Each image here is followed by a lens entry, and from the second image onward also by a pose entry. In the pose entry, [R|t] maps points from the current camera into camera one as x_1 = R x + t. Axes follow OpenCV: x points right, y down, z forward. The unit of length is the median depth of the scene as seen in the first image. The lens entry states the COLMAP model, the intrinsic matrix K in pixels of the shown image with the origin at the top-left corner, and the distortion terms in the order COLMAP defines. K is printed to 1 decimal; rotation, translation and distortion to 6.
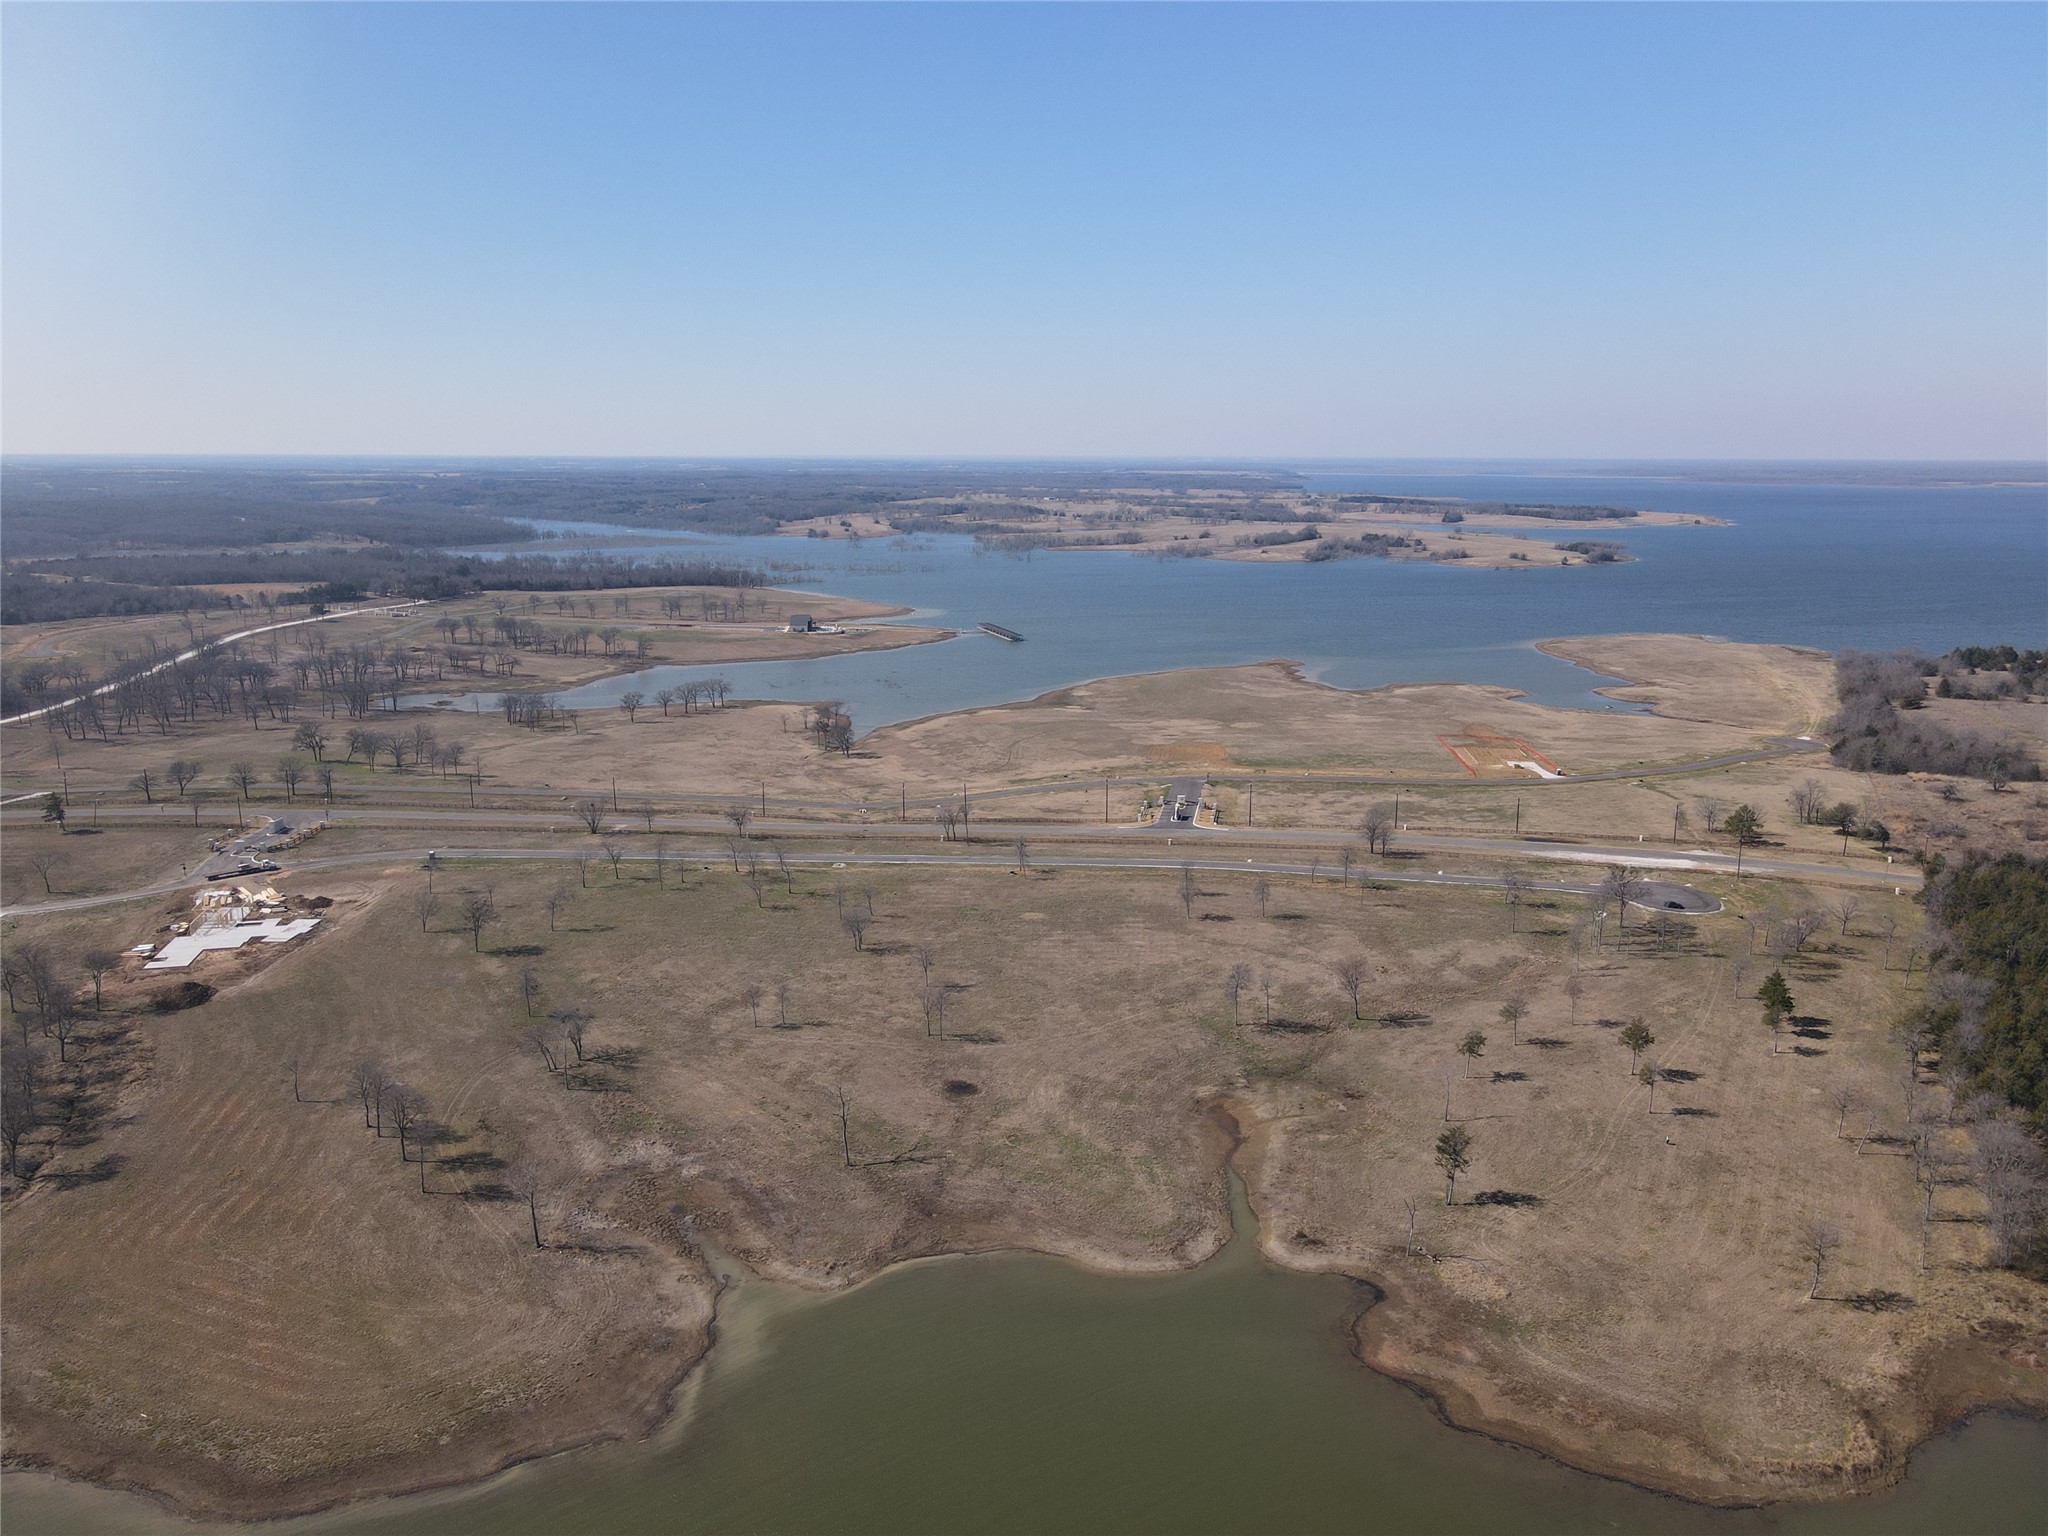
lens RADIAL K [[1508.3, 0, 1022.5], [0, 1508.3, 781.2], [0, 0, 1]] dist [0.000247, 0.023456]
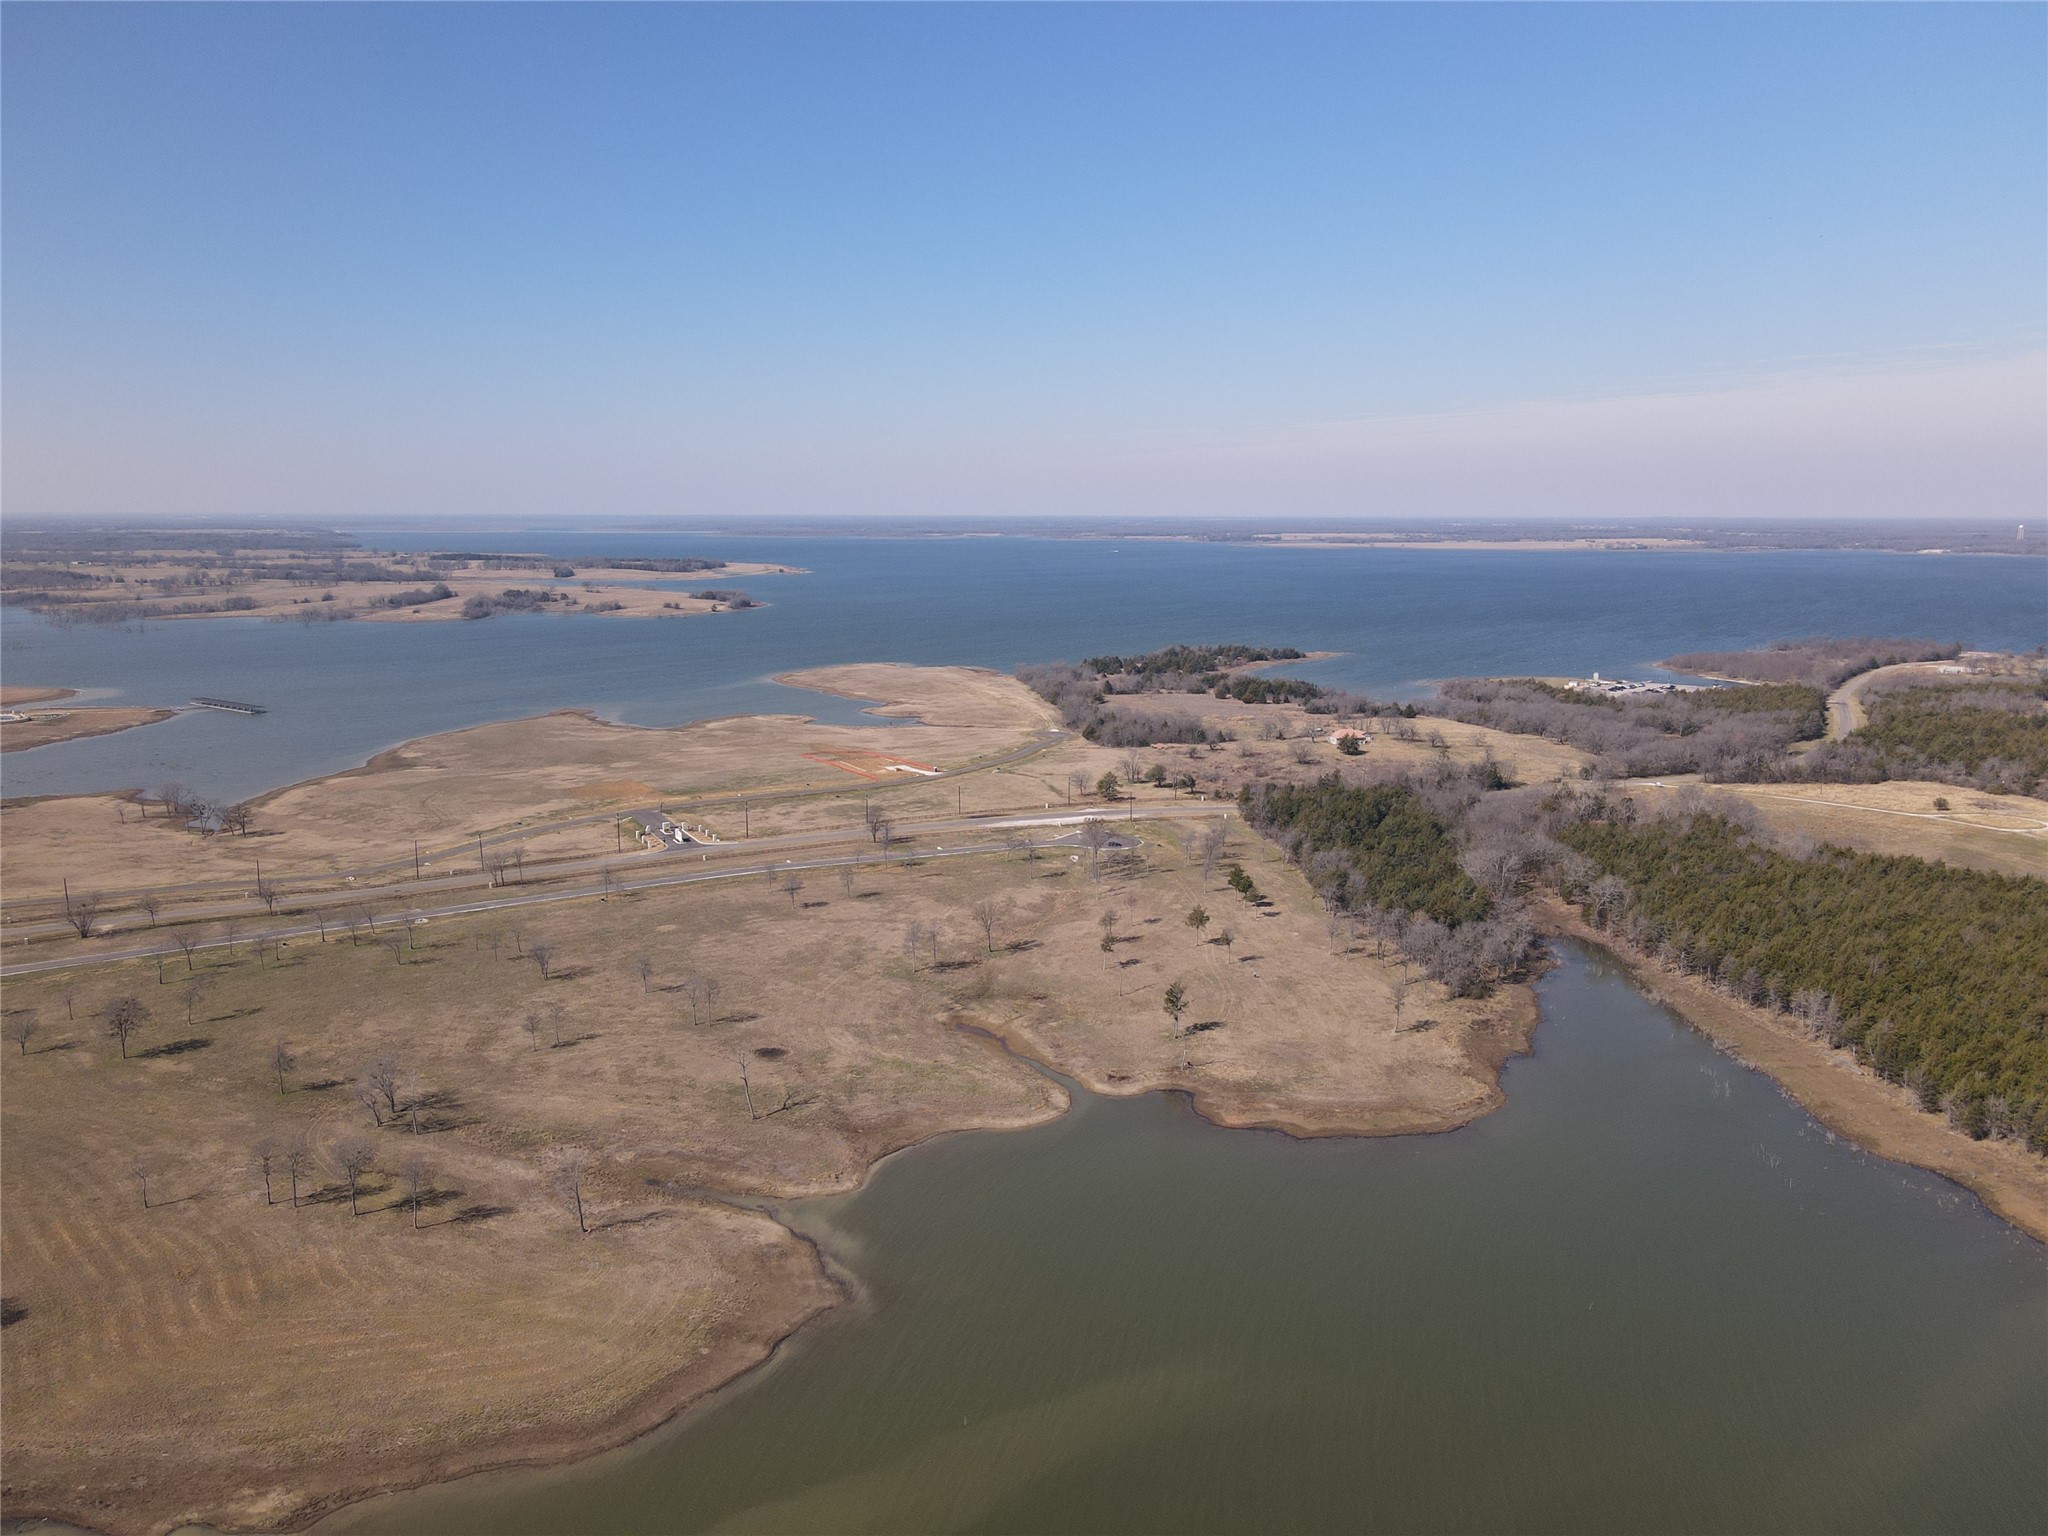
lens RADIAL K [[1508.3, 0, 1029.2], [0, 1508.3, 749.6], [0, 0, 1]] dist [0.000247, 0.023456]
pose [[0.815003, -0.093368, 0.571886, -0.267349], [0.125389, 0.991966, -0.016741, 0.007429], [-0.565728, 0.085352, 0.820162, -0.048953]]
